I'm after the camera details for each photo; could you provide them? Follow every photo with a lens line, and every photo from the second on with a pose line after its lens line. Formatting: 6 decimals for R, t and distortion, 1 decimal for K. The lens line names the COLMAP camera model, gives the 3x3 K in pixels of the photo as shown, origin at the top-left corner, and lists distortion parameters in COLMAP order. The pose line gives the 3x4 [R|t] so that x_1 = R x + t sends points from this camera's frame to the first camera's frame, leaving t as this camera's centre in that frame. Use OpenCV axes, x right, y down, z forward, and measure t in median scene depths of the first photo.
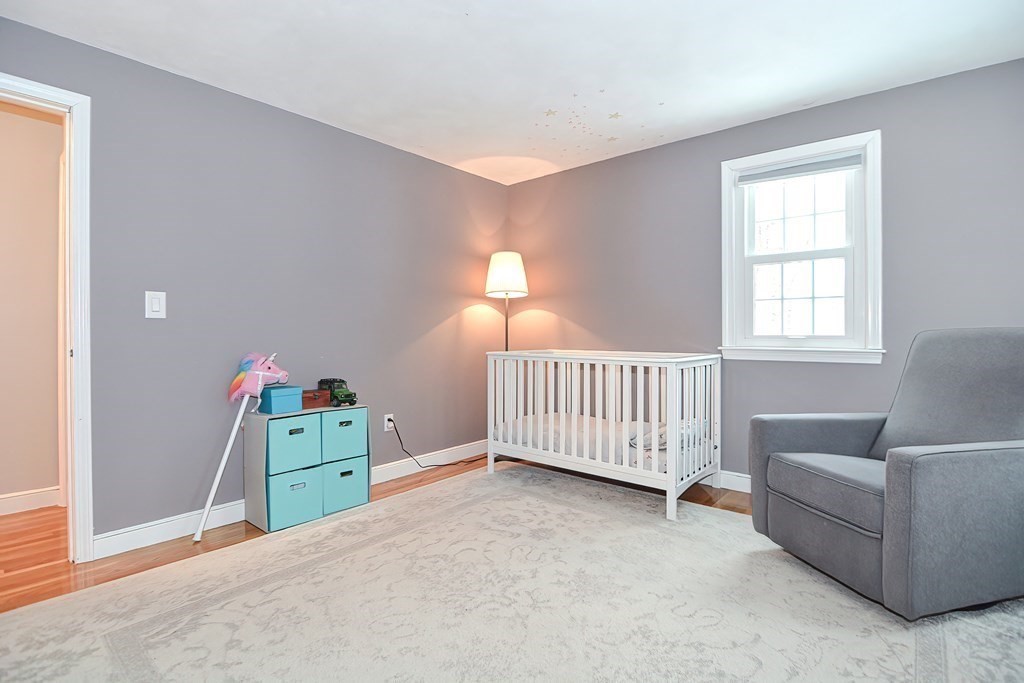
lens RADIAL K [[502.5, 0, 507.5], [0, 502.5, 332.0], [0, 0, 1]] dist [0.001492, -0.014714]
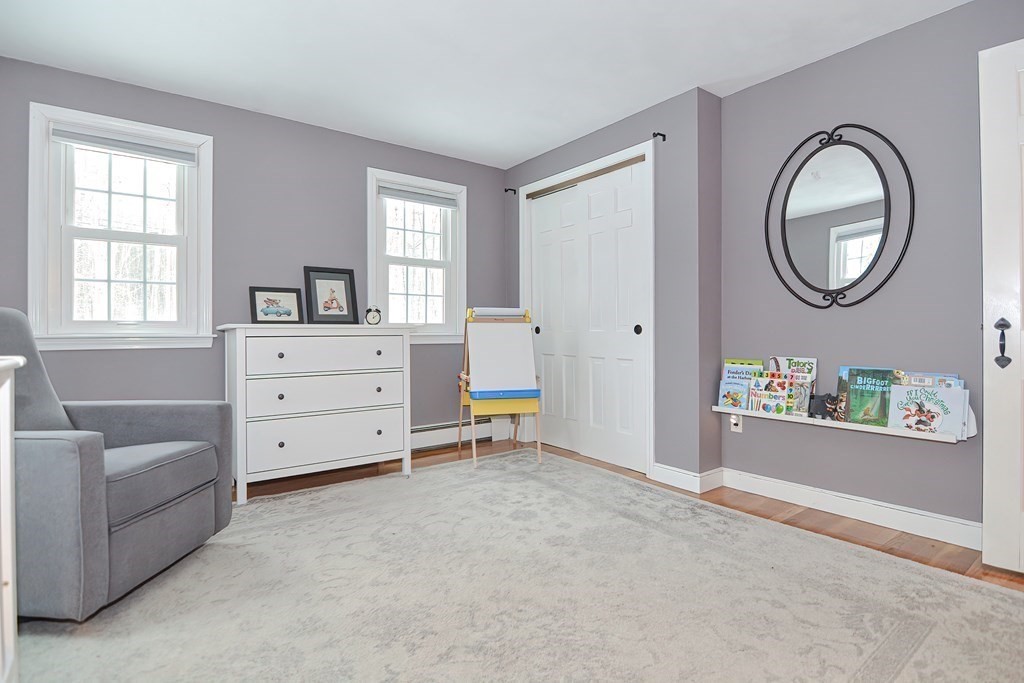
lens RADIAL K [[502.5, 0, 507.5], [0, 502.5, 332.0], [0, 0, 1]] dist [0.001492, -0.014714]
pose [[-0.975629, 0.004648, 0.219379, -0.207014], [0.005474, 0.999980, 0.003154, 0.046161], [-0.219360, 0.004278, -0.975635, 1.910837]]
